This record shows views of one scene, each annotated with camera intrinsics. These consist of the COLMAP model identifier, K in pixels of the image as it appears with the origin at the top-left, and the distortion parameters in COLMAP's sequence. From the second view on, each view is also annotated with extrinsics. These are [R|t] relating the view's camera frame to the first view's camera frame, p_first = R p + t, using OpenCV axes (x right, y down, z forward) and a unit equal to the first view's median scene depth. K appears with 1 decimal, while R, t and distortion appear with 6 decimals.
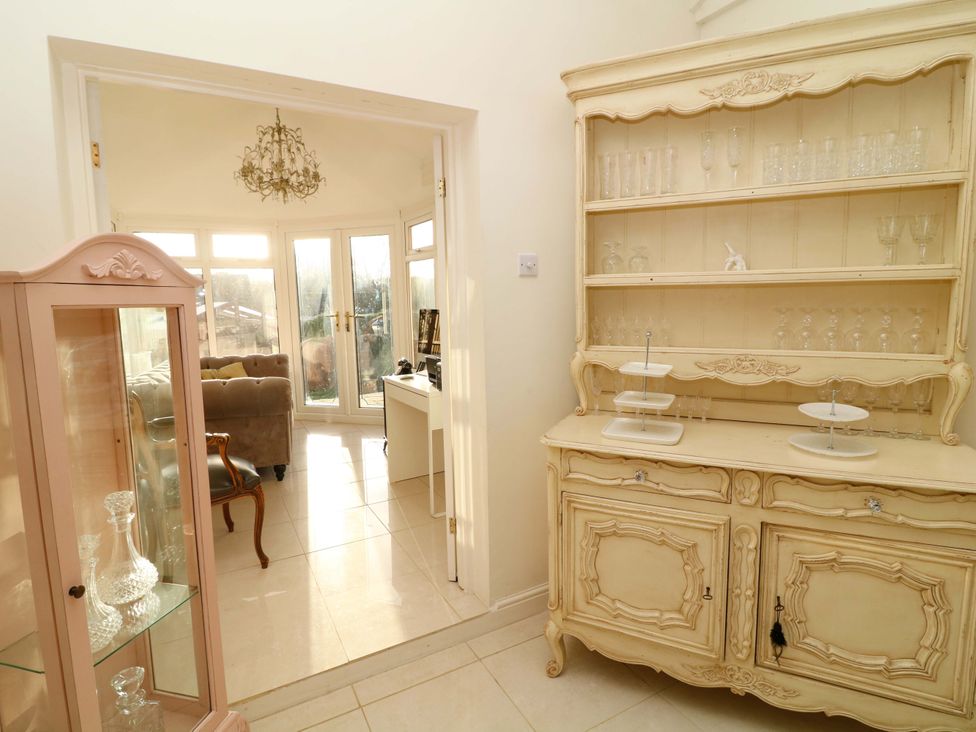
lens RADIAL K [[525.0, 0, 487.1], [0, 525.0, 358.4], [0, 0, 1]] dist [0.003647, -0.015780]
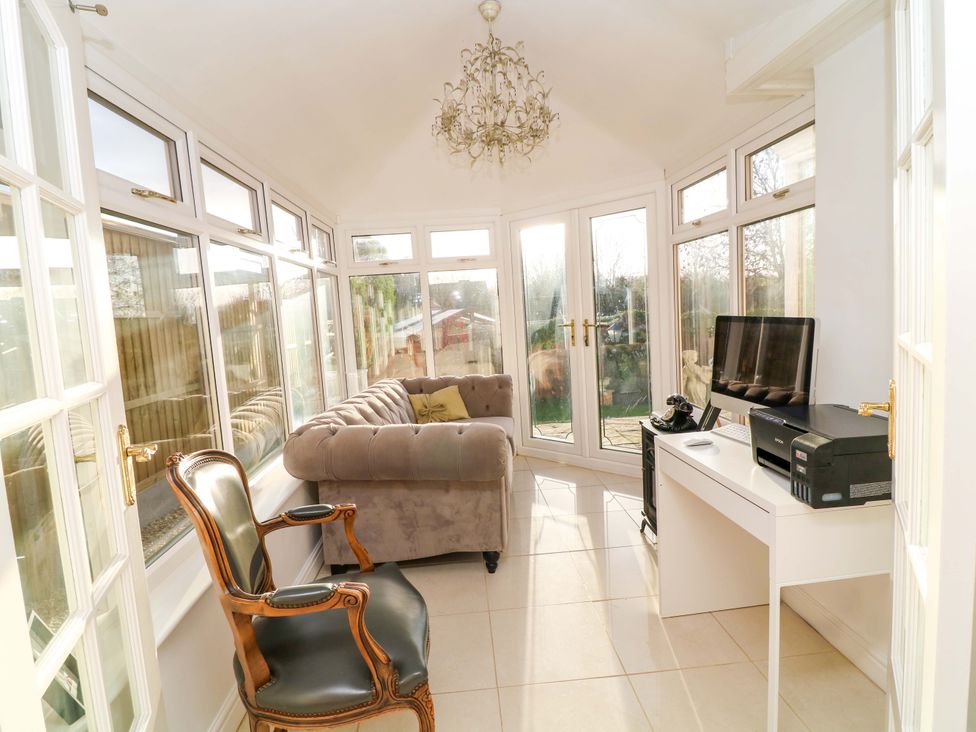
lens RADIAL K [[525.0, 0, 487.1], [0, 525.0, 358.4], [0, 0, 1]] dist [0.003647, -0.015780]
pose [[0.908371, 0.007338, -0.418100, -0.086511], [-0.008505, 0.999963, -0.000926, -0.033512], [0.418078, 0.004397, 0.908401, 0.280332]]
